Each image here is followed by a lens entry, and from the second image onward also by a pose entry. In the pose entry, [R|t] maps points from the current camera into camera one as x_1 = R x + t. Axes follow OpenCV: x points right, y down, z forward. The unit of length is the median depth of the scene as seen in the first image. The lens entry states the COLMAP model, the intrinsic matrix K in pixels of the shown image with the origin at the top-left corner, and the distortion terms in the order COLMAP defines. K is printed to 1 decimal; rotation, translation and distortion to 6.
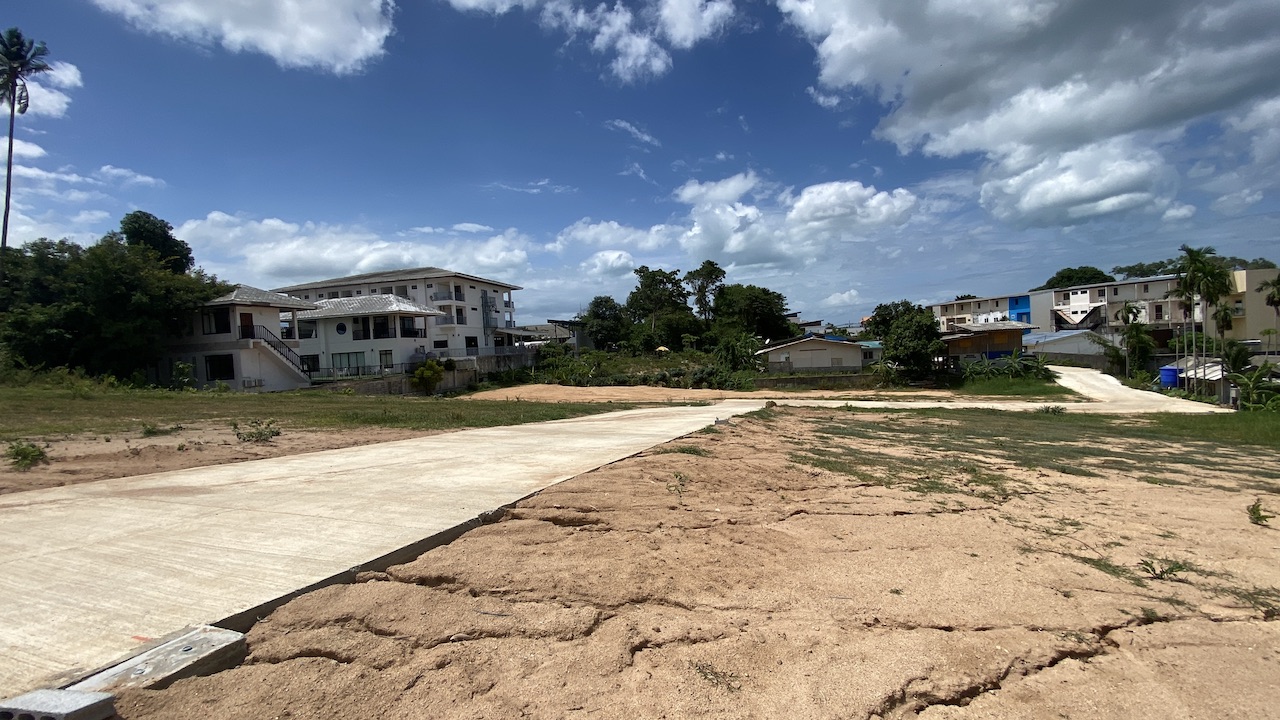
lens RADIAL K [[516.3, 0, 640.0], [0, 516.3, 360.0], [0, 0, 1]] dist [0.008166, -0.016807]
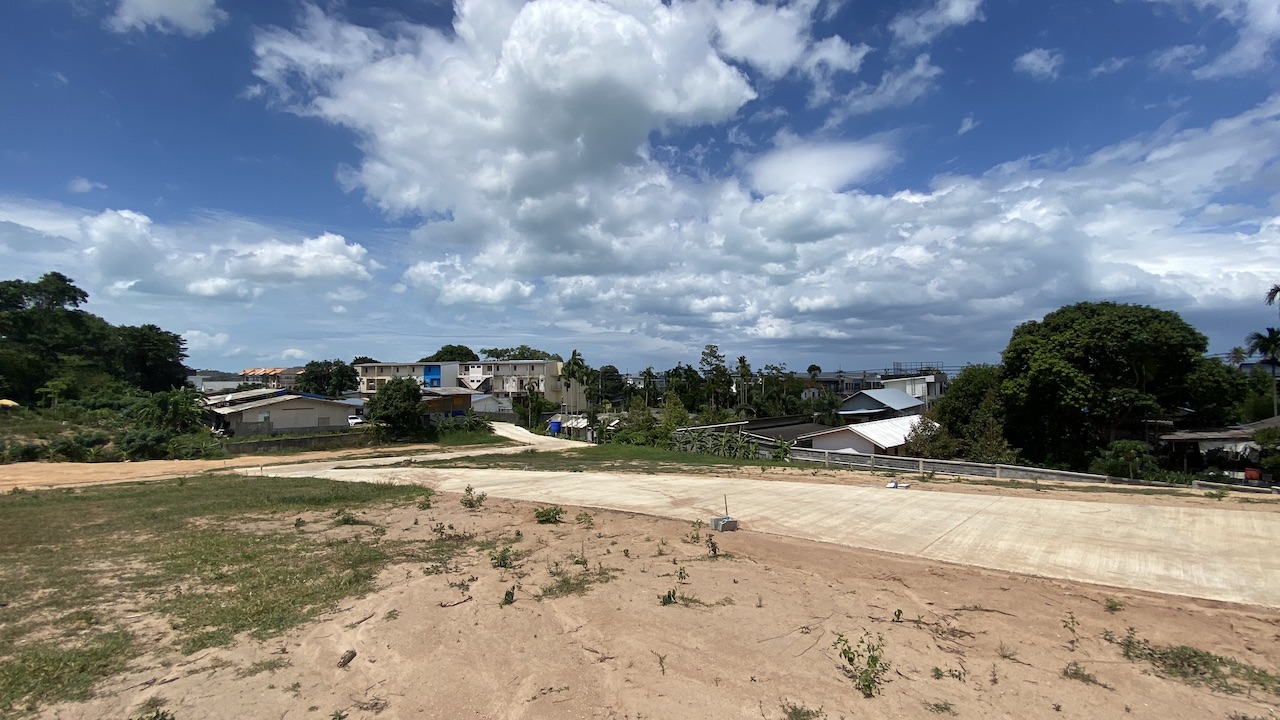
lens RADIAL K [[516.3, 0, 640.0], [0, 516.3, 360.0], [0, 0, 1]] dist [0.008166, -0.016807]
pose [[0.430023, 0.087951, 0.898524, -0.365457], [0.009164, 0.994767, -0.101757, -0.009886], [-0.902772, 0.051992, 0.426966, 0.036486]]
